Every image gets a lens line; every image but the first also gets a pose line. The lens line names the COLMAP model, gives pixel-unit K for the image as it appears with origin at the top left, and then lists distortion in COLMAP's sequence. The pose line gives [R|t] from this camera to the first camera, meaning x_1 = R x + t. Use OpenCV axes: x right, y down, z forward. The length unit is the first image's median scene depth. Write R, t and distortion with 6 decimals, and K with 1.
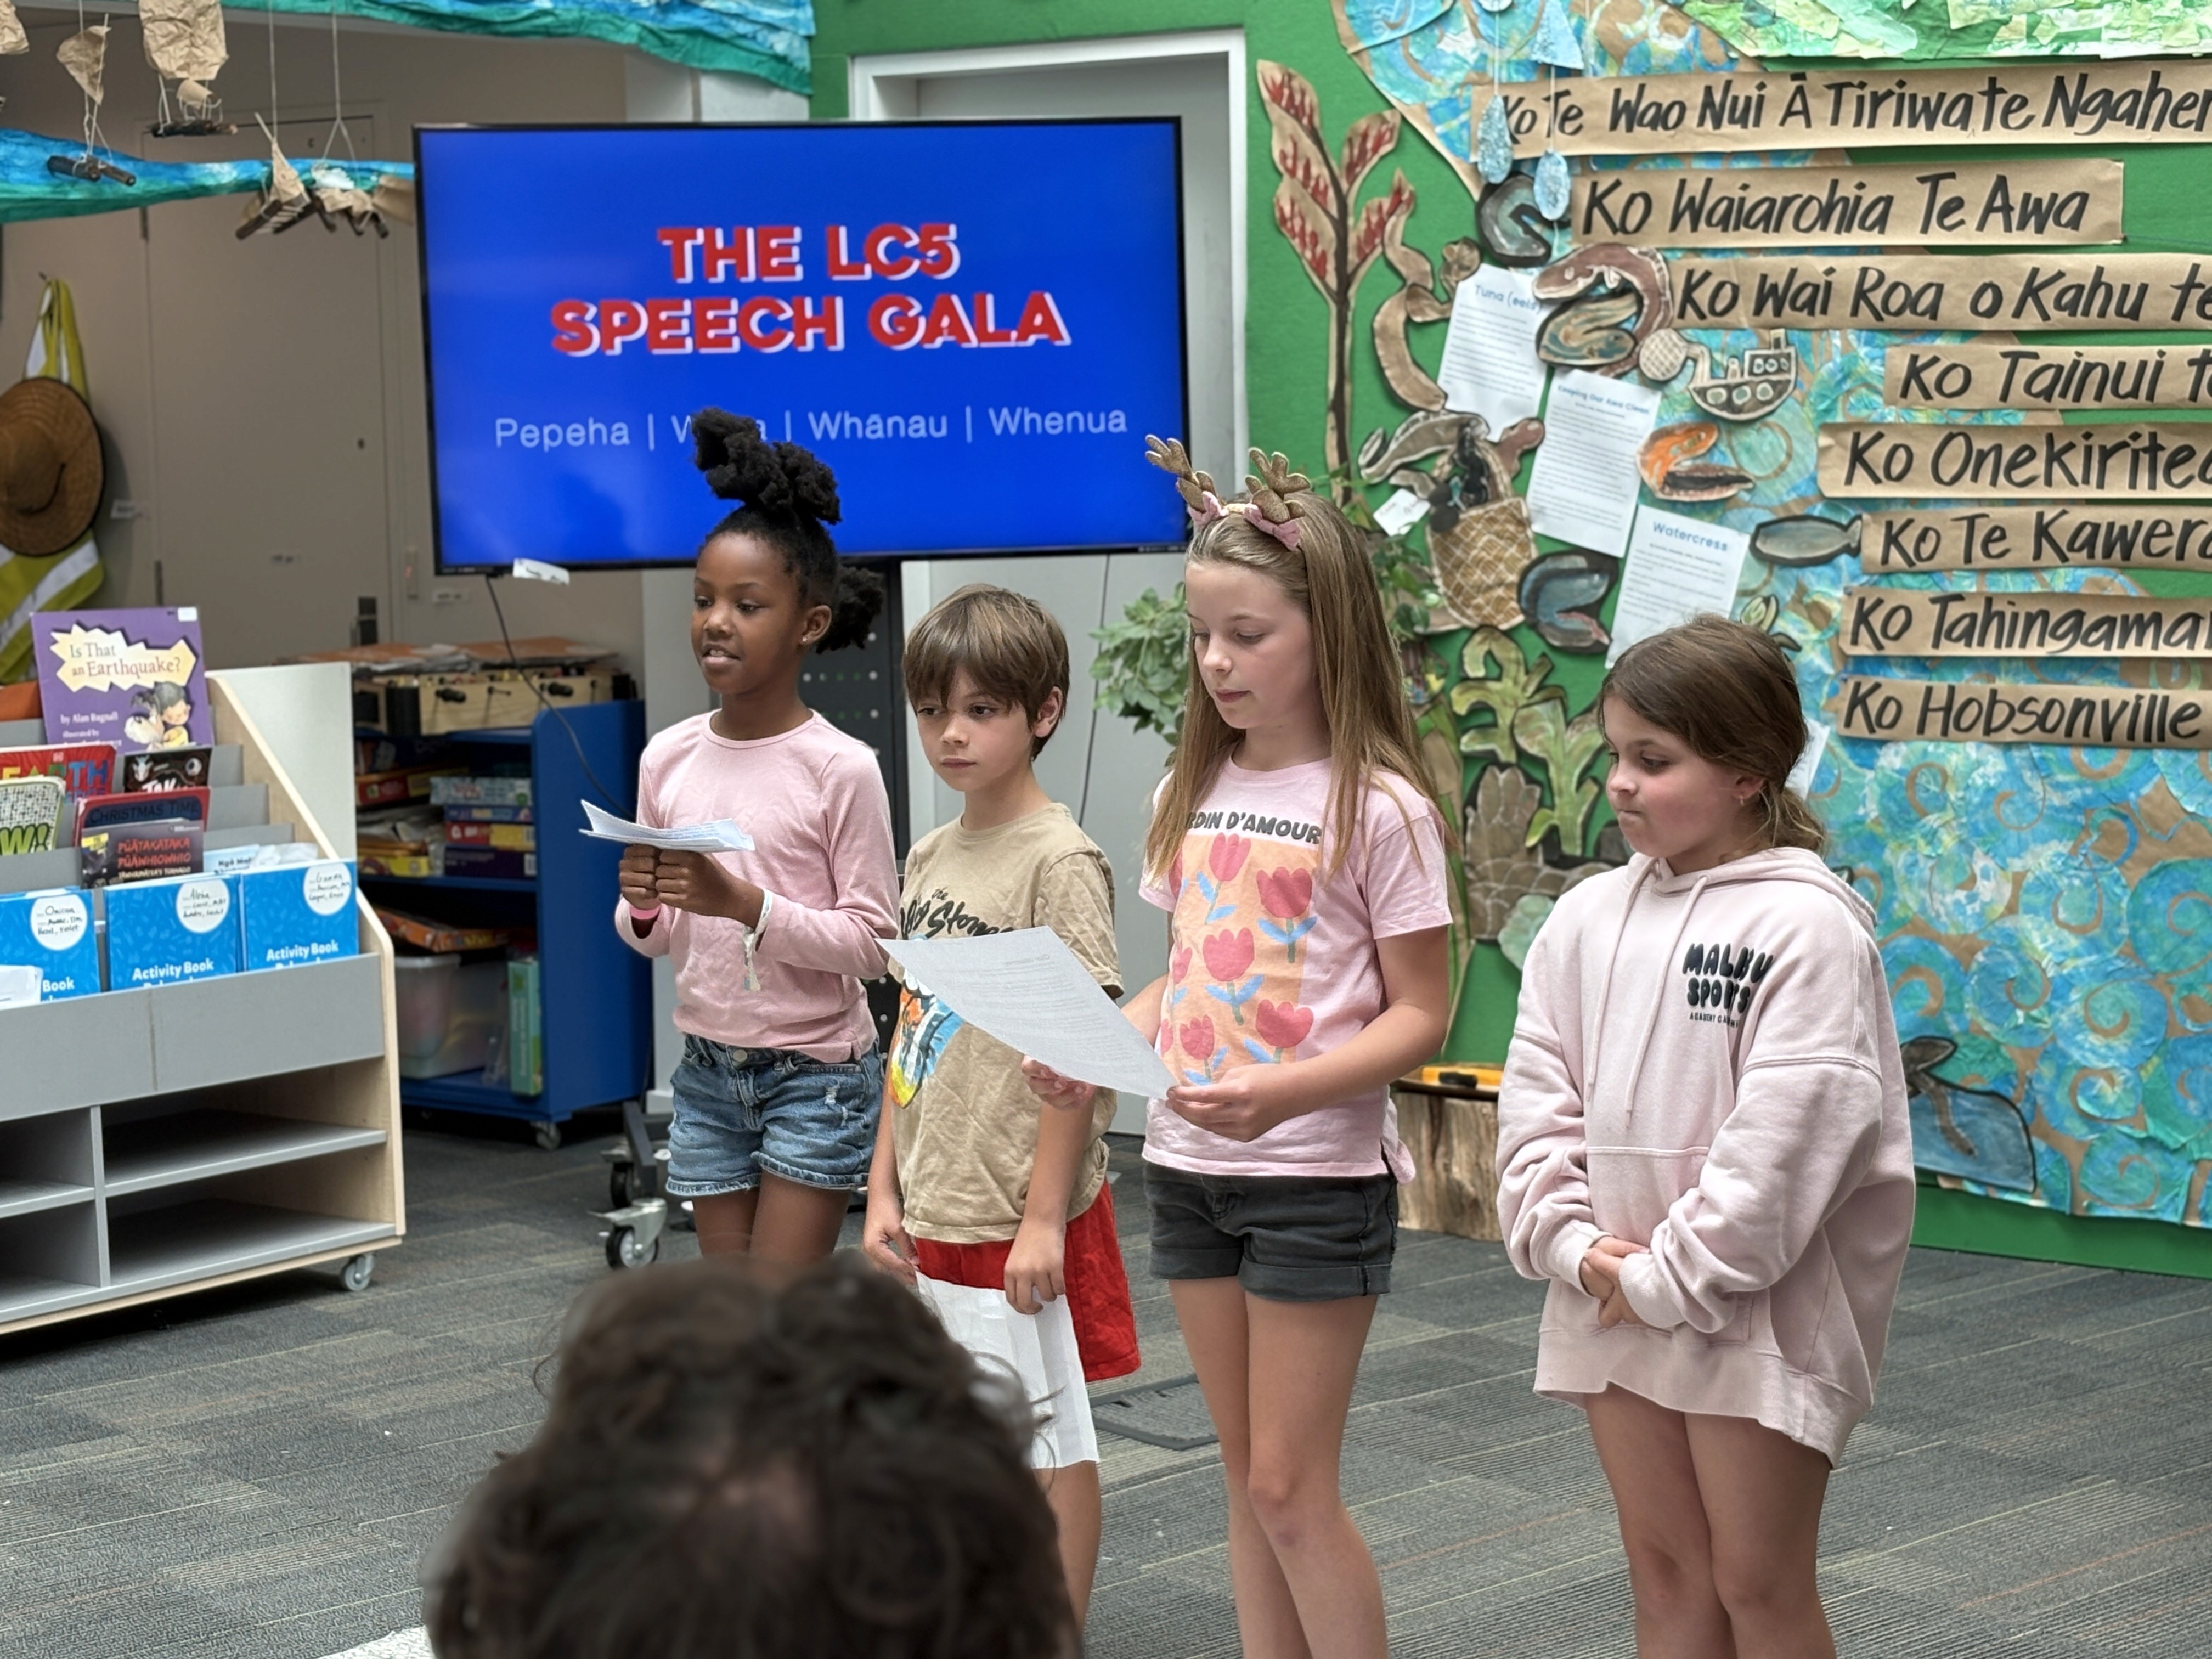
lens RADIAL K [[4122.8, 0, 1105.3], [0, 4122.8, 843.0], [0, 0, 1]] dist [0.095130, 0.000000]
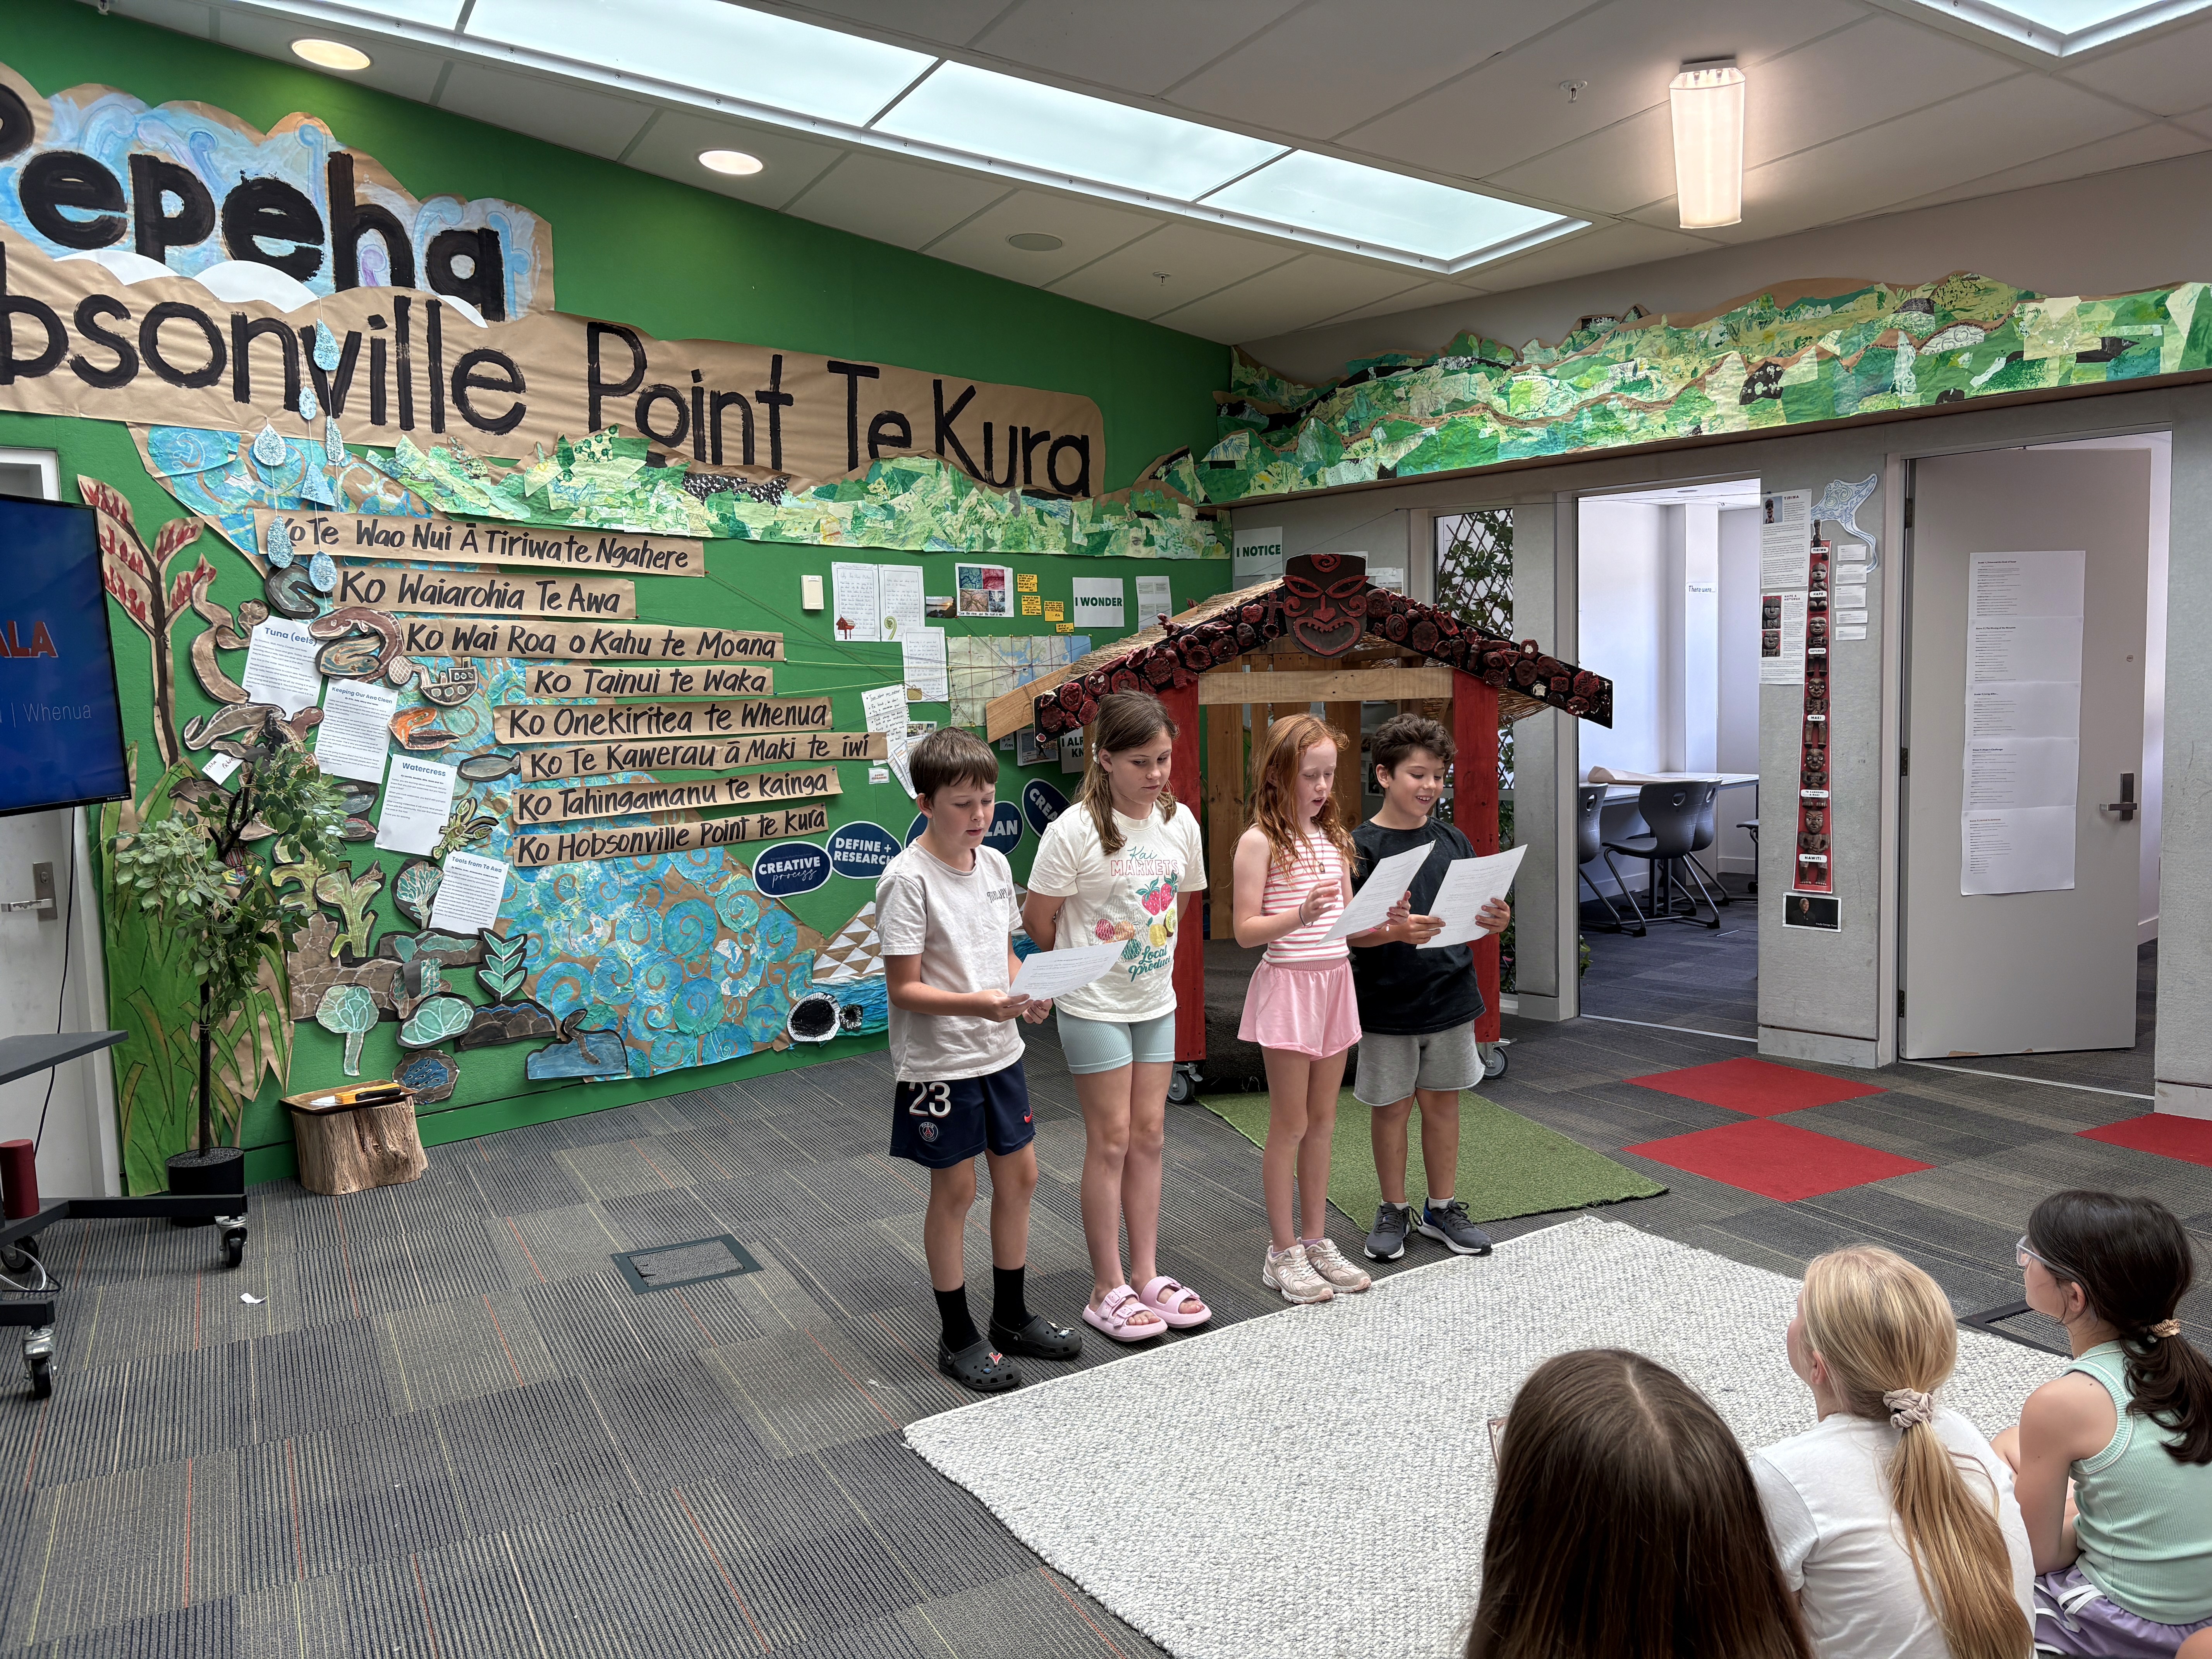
lens RADIAL K [[1683.4, 0, 1100.1], [0, 1683.4, 828.5], [0, 0, 1]] dist [0.036876, 0.003017]
pose [[0.223526, -0.078796, 0.971508, -0.530397], [0.132846, 0.989889, 0.049721, -0.046916], [-0.965602, 0.117947, 0.231734, 0.554101]]
